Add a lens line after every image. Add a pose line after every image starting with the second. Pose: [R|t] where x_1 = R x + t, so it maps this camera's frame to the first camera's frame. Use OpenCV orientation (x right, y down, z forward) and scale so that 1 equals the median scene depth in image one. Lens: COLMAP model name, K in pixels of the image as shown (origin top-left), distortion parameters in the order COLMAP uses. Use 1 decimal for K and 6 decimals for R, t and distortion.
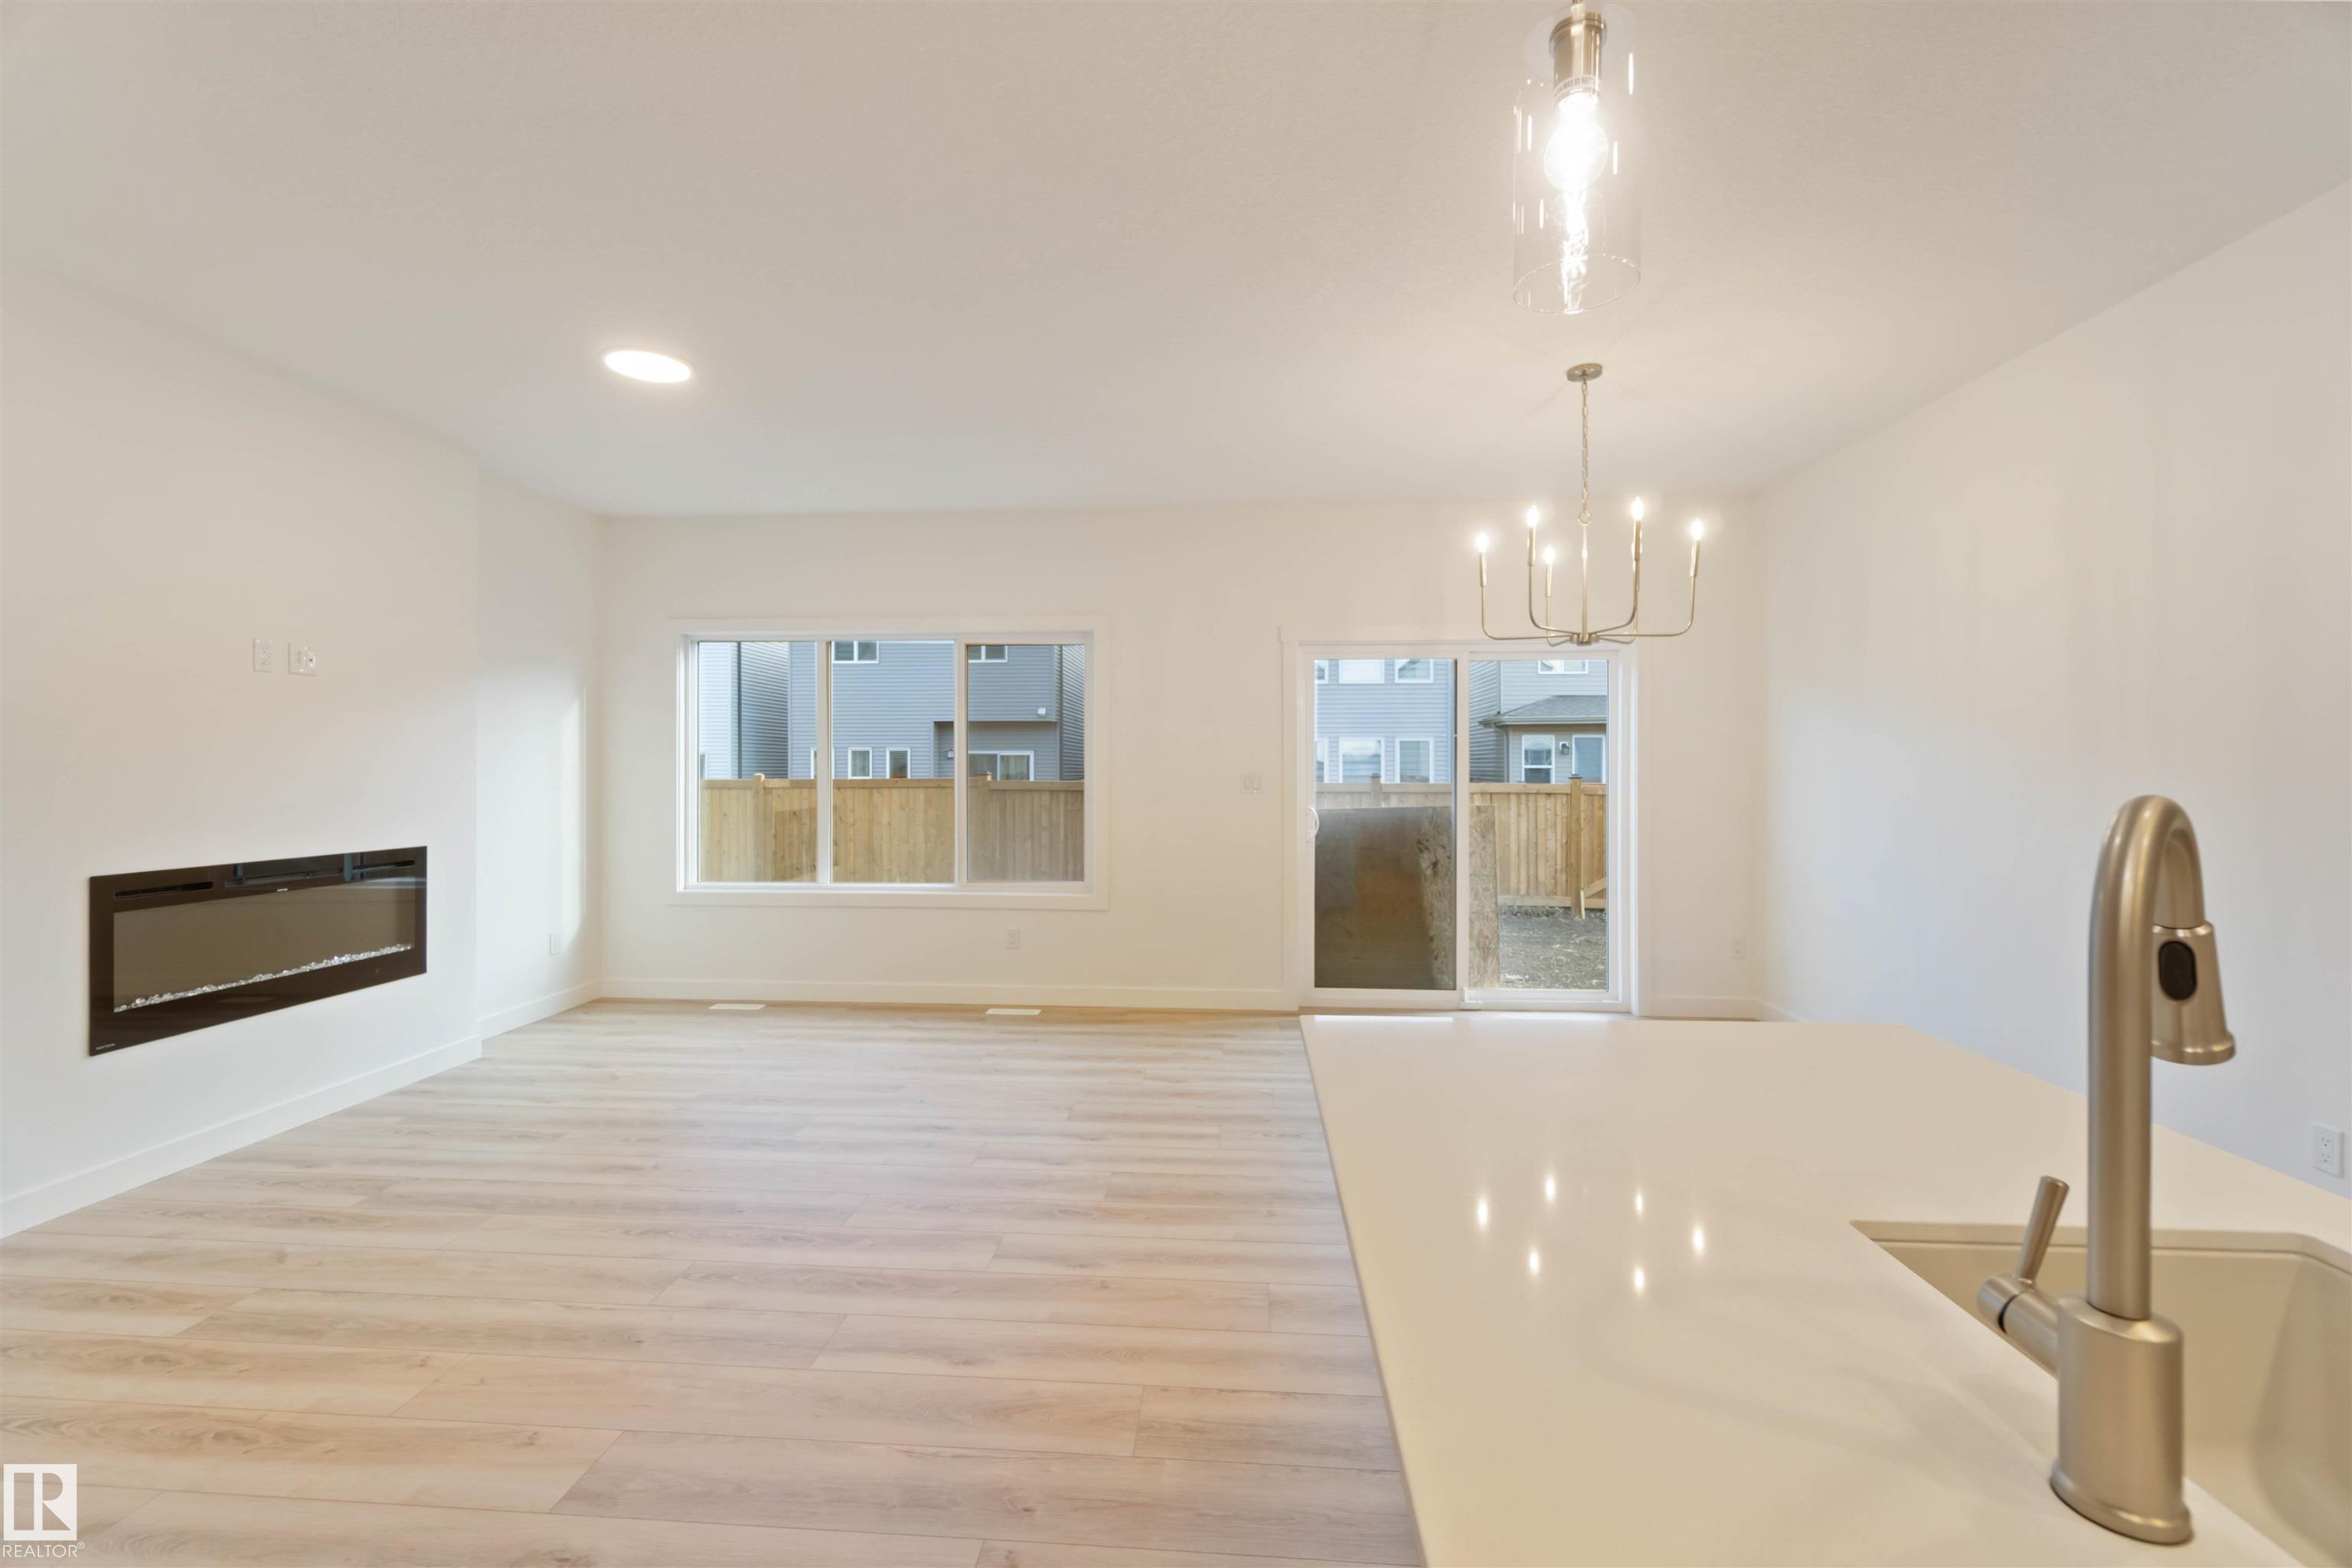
lens RADIAL K [[1015.7, 0, 1163.1], [0, 1015.7, 768.2], [0, 0, 1]] dist [-0.003194, 0.000355]
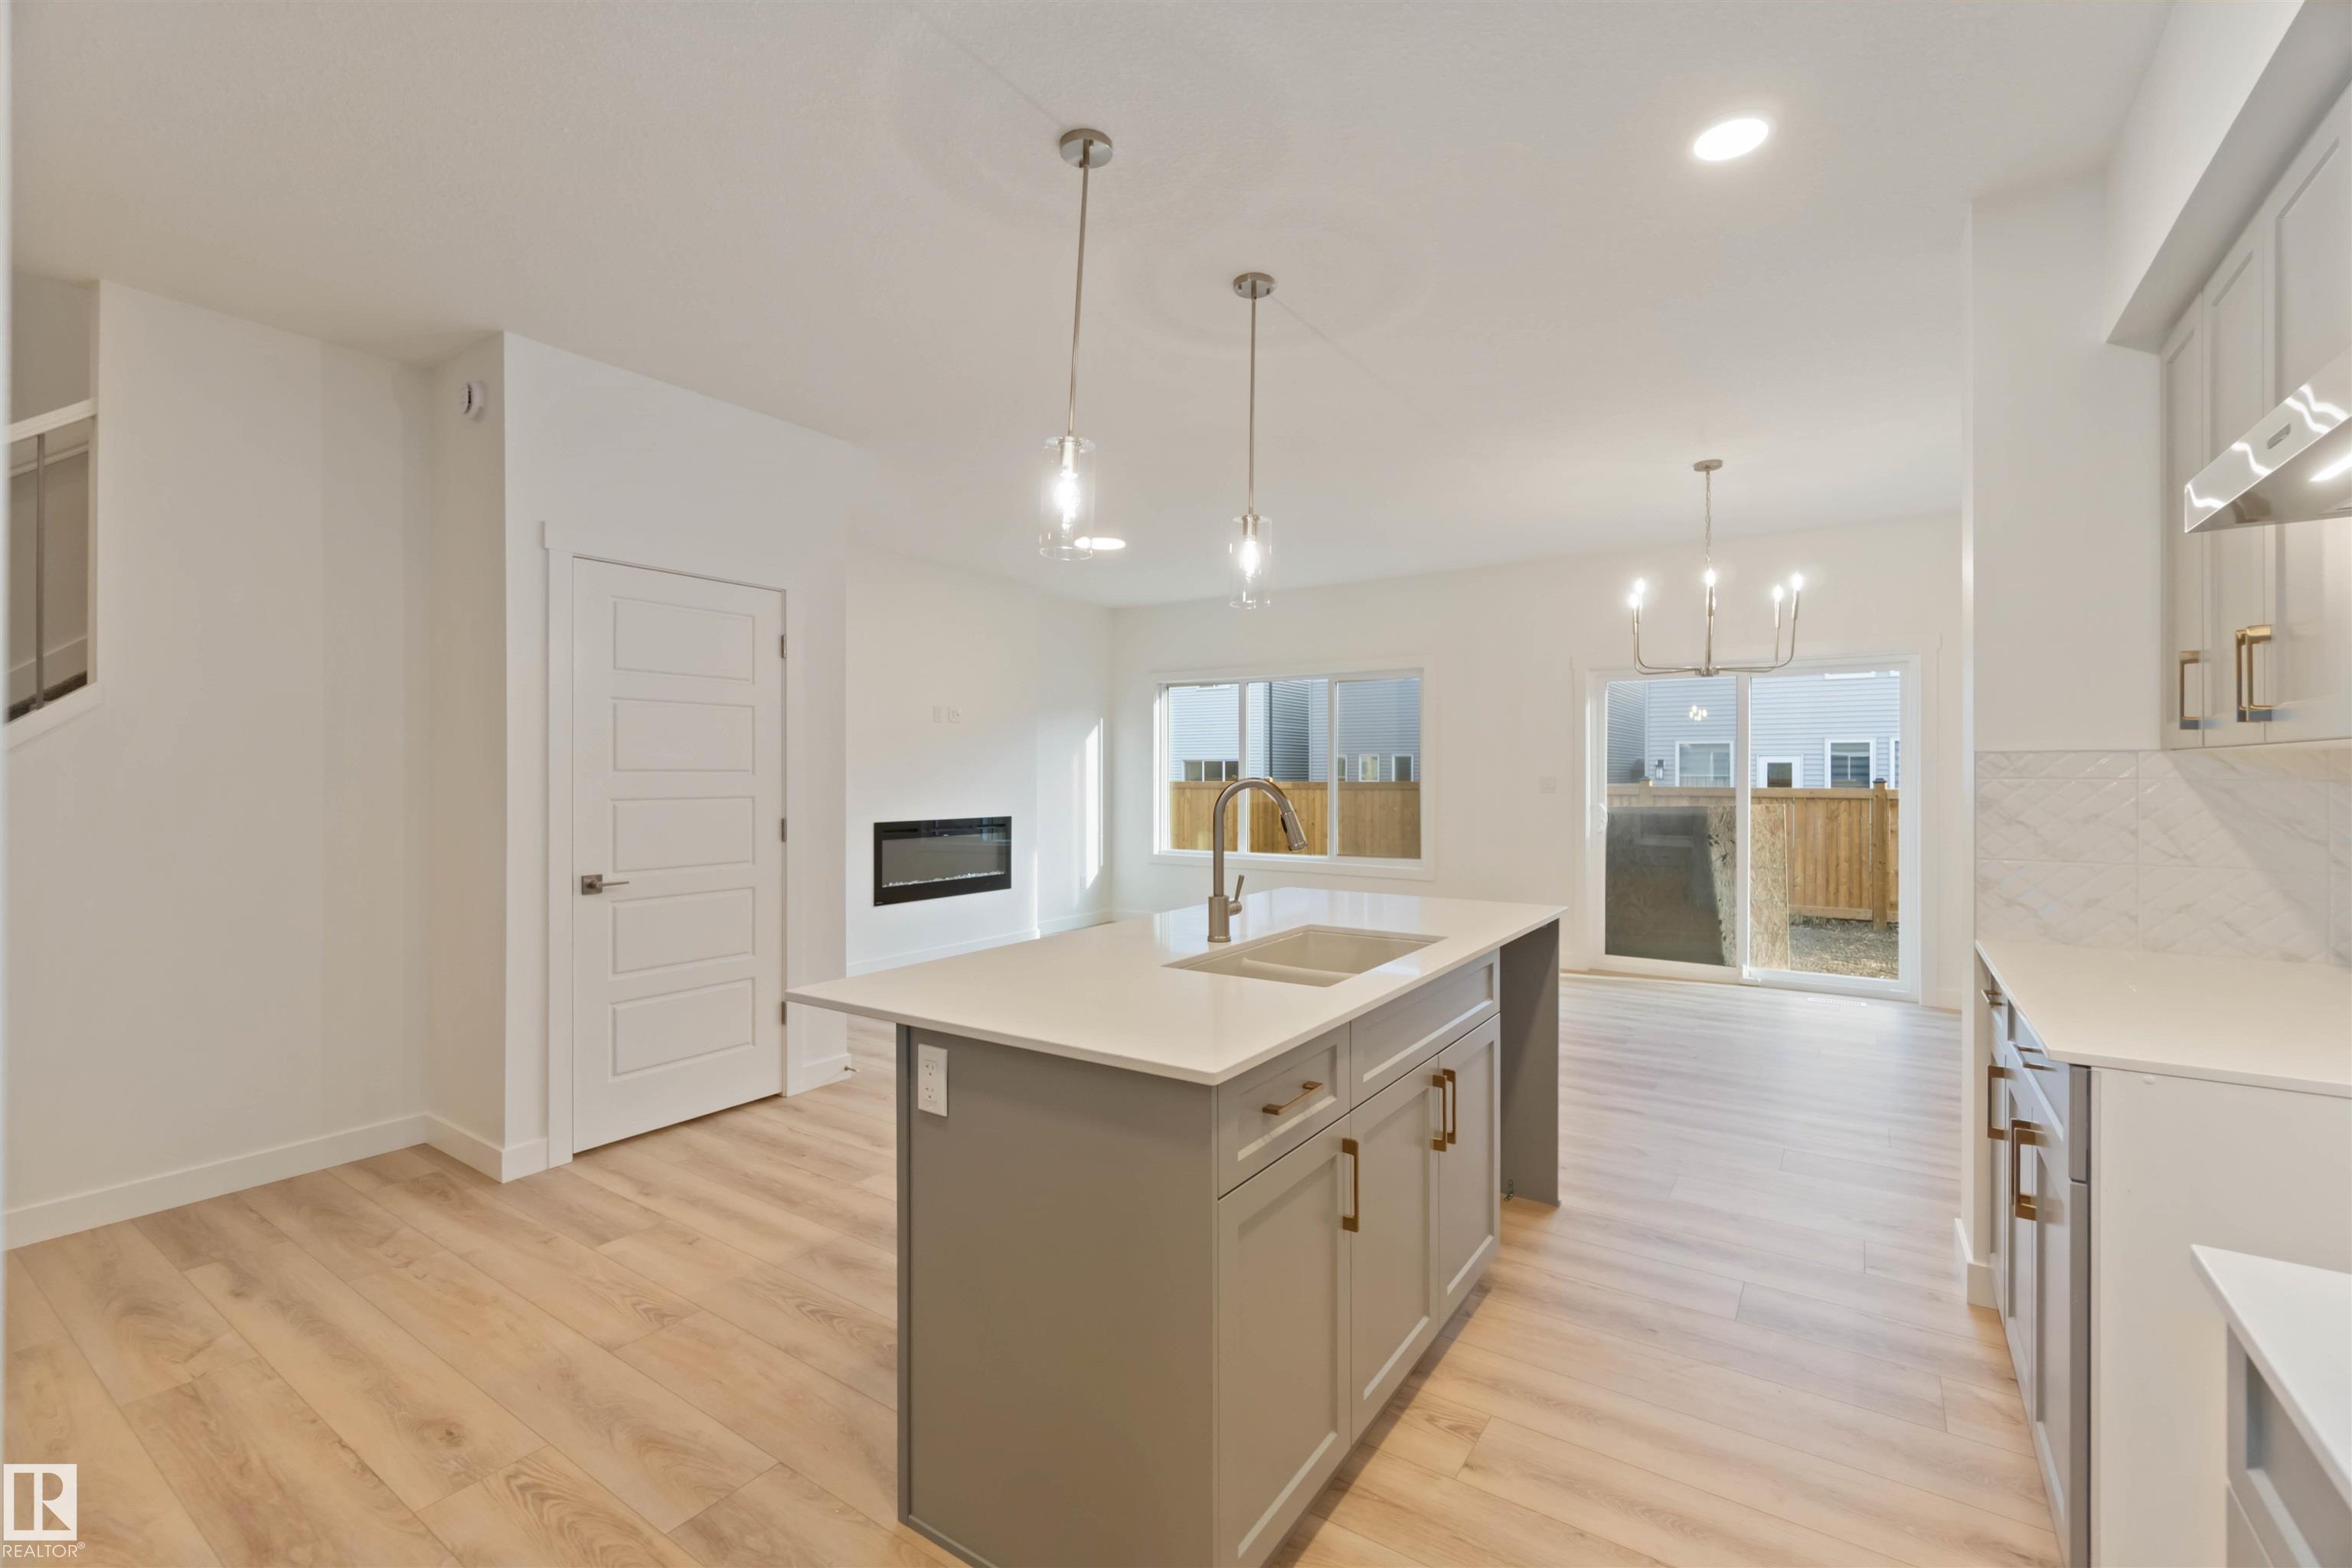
lens RADIAL K [[1015.7, 0, 1175.9], [0, 1015.7, 769.8], [0, 0, 1]] dist [-0.003194, 0.000355]
pose [[0.869461, -0.000749, -0.494000, 0.386739], [-0.000638, 0.999996, -0.002640, 0.000795], [0.494000, 0.002611, 0.869458, -0.384812]]
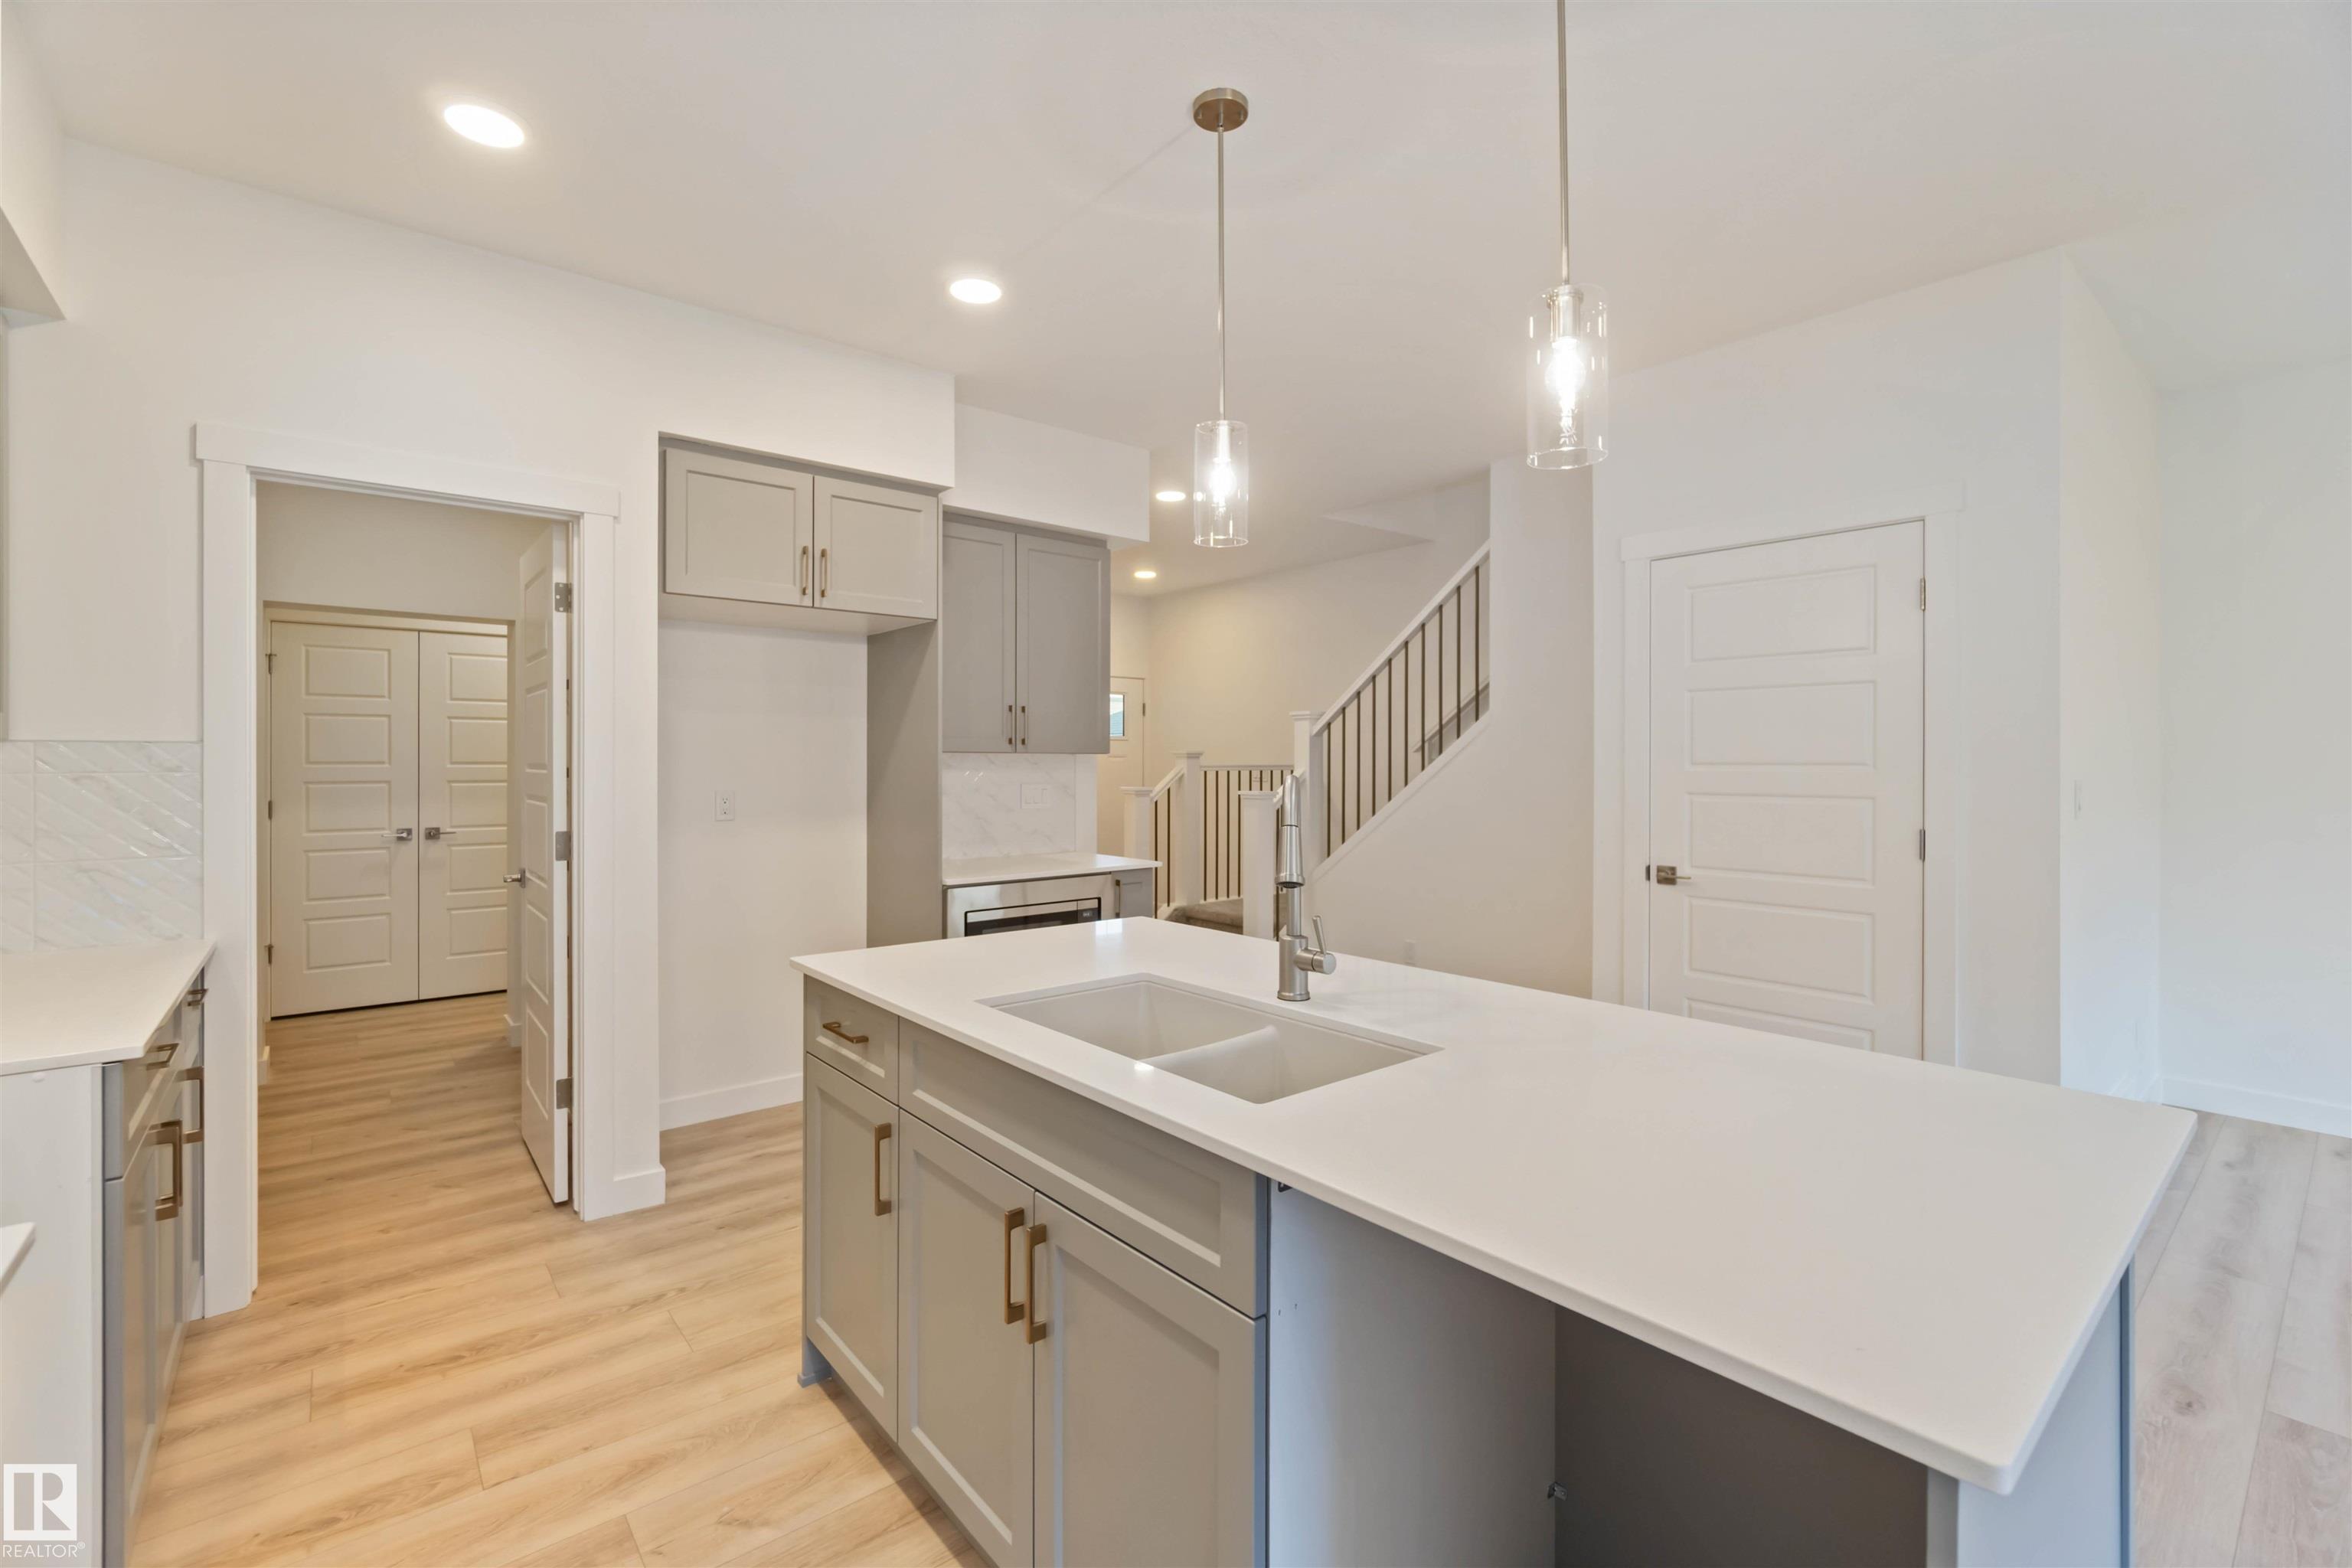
lens RADIAL K [[1015.7, 0, 1171.4], [0, 1015.7, 769.6], [0, 0, 1]] dist [-0.003194, 0.000355]
pose [[-0.718011, 0.002849, -0.696026, 0.450991], [-0.000765, 0.999988, 0.004883, -0.000187], [0.696031, 0.004038, -0.718000, 0.394627]]
